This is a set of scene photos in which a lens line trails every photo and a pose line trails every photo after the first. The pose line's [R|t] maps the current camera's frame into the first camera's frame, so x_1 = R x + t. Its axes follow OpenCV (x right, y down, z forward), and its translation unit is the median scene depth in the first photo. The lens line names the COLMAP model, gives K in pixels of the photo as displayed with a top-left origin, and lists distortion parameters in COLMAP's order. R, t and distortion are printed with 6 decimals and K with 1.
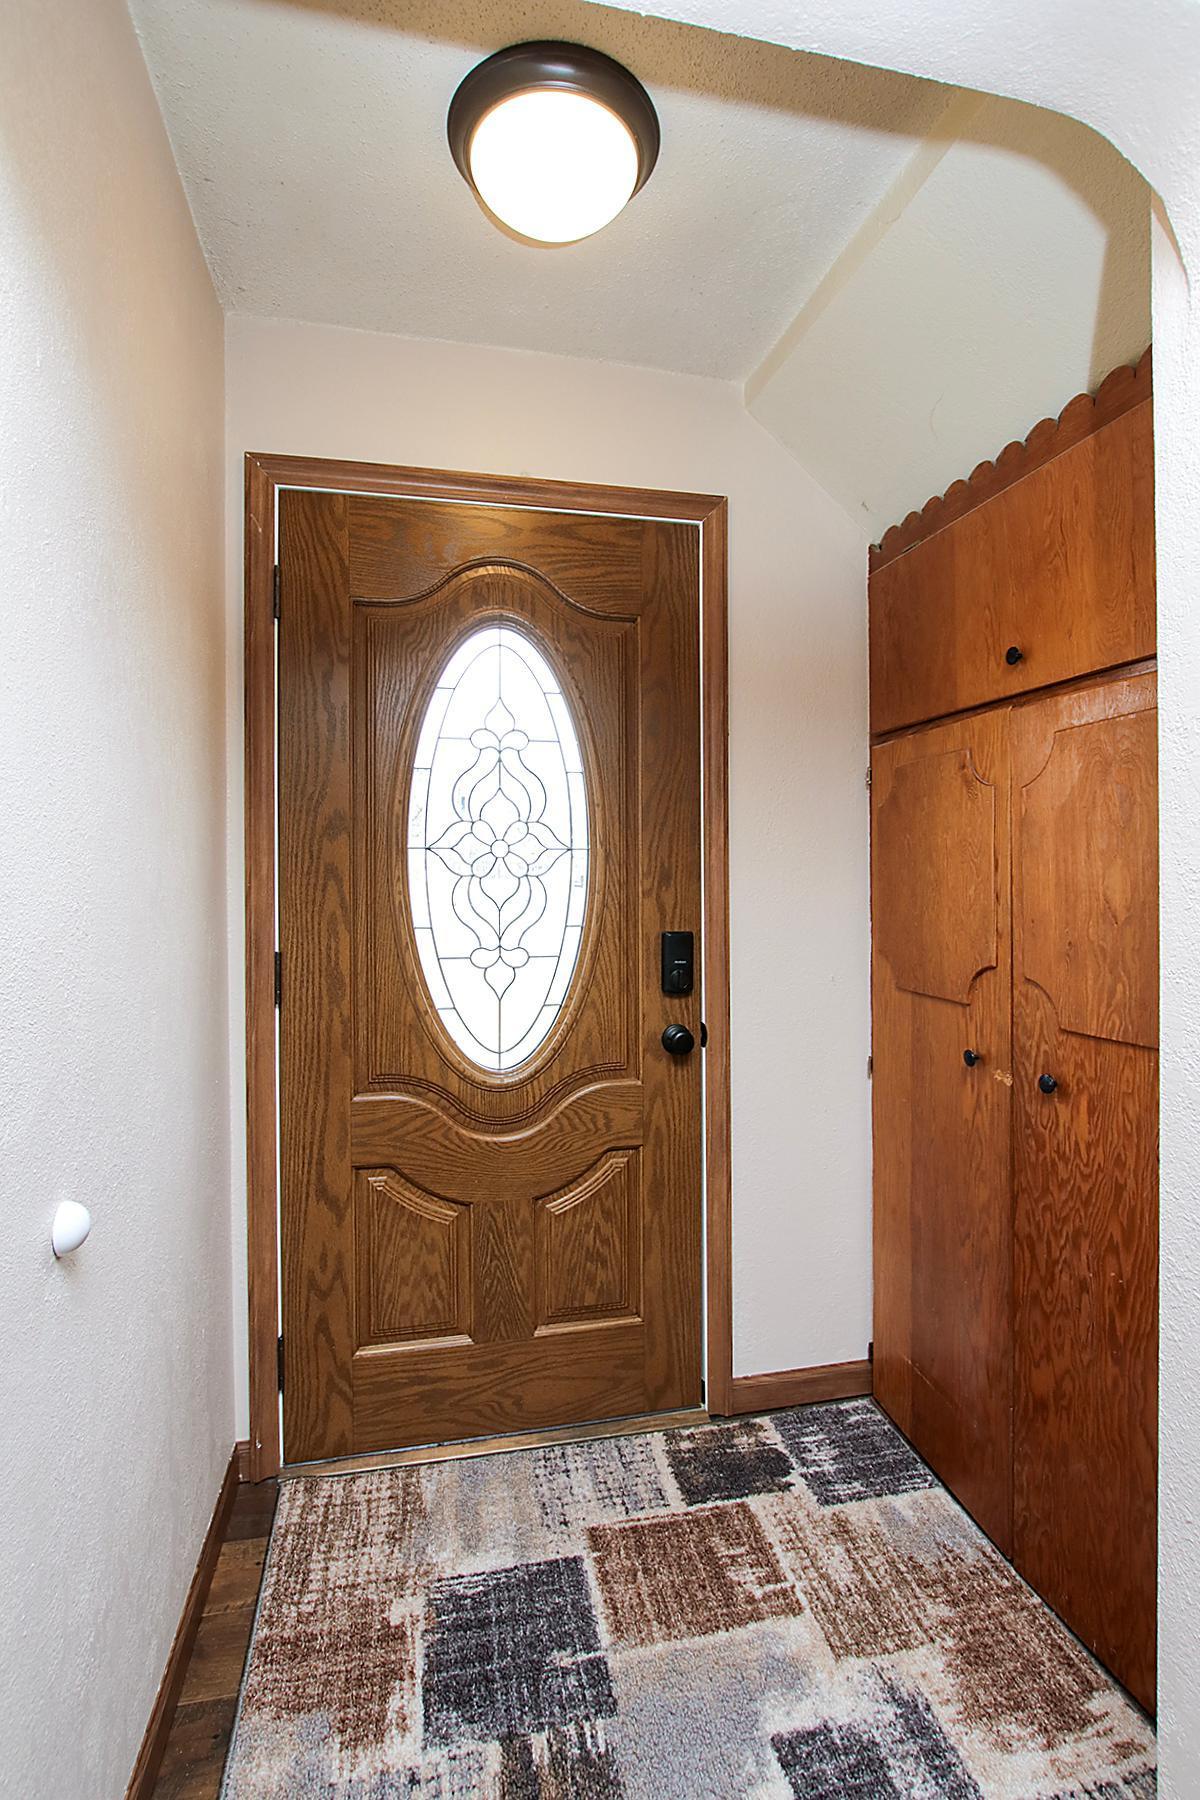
lens RADIAL K [[863.0, 0, 598.8], [0, 863.0, 889.3], [0, 0, 1]] dist [0.000682, -0.000815]
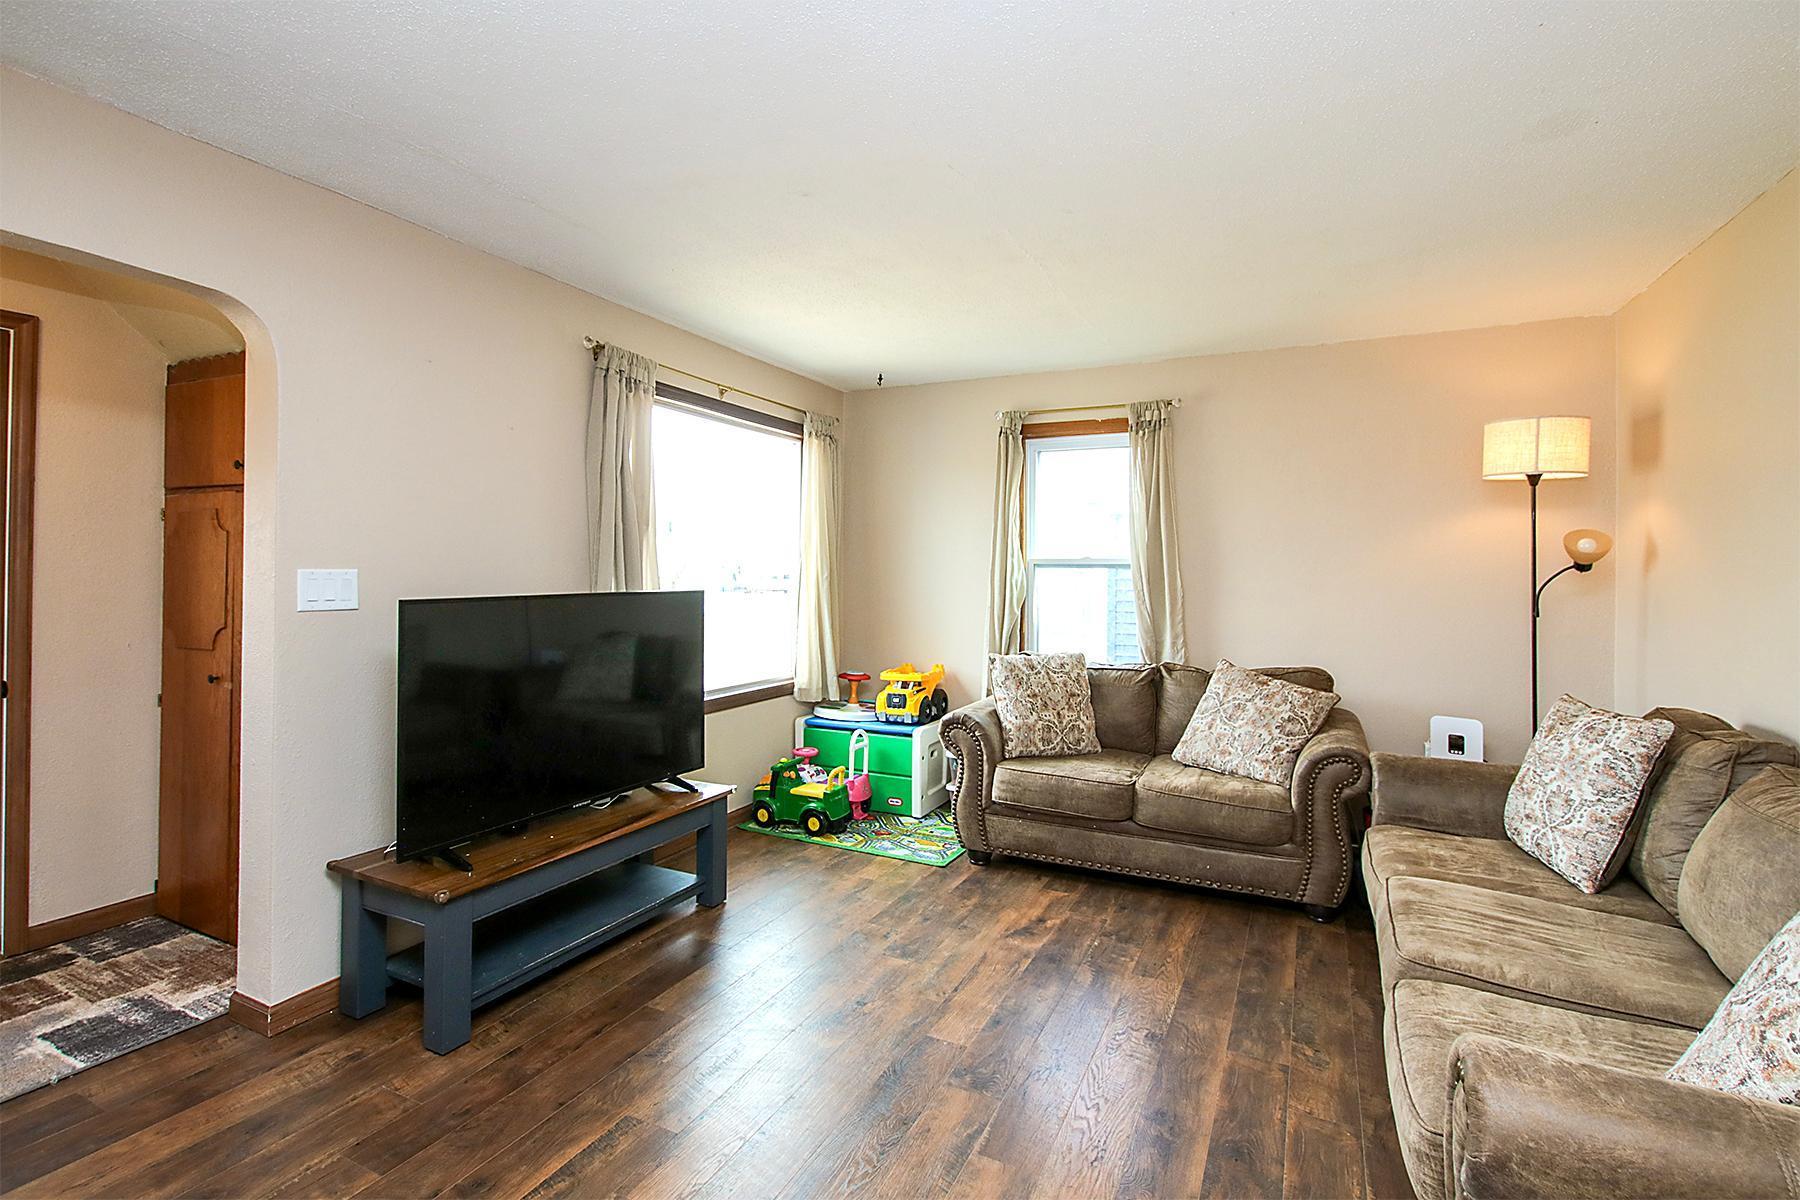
lens RADIAL K [[863.0, 0, 908.2], [0, 863.0, 551.7], [0, 0, 1]] dist [0.000682, -0.000815]
pose [[0.618220, 0.018478, 0.785788, -0.088726], [0.001988, 0.999684, -0.025072, -0.023668], [-0.786003, 0.017062, 0.617988, -1.167765]]
